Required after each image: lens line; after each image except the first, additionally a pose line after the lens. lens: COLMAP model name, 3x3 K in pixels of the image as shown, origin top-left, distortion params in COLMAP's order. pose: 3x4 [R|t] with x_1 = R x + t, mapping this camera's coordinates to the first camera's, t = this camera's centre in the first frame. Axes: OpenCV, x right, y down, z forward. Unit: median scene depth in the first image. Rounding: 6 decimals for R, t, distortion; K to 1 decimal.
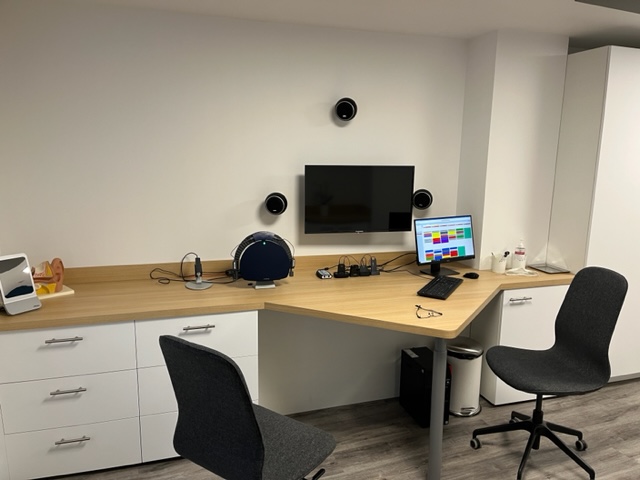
lens RADIAL K [[477.2, 0, 319.5], [0, 477.2, 238.3], [0, 0, 1]] dist [0.010318, -0.000653]
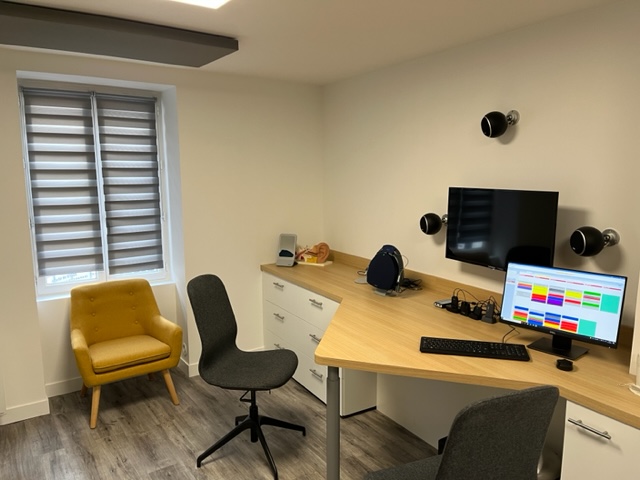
lens RADIAL K [[477.2, 0, 319.5], [0, 477.2, 242.0], [0, 0, 1]] dist [0.010318, -0.000653]
pose [[0.234163, 0.128538, -0.963663, 0.847755], [-0.157060, 0.983202, 0.092980, -0.091969], [0.959427, 0.129580, 0.250417, 0.510437]]
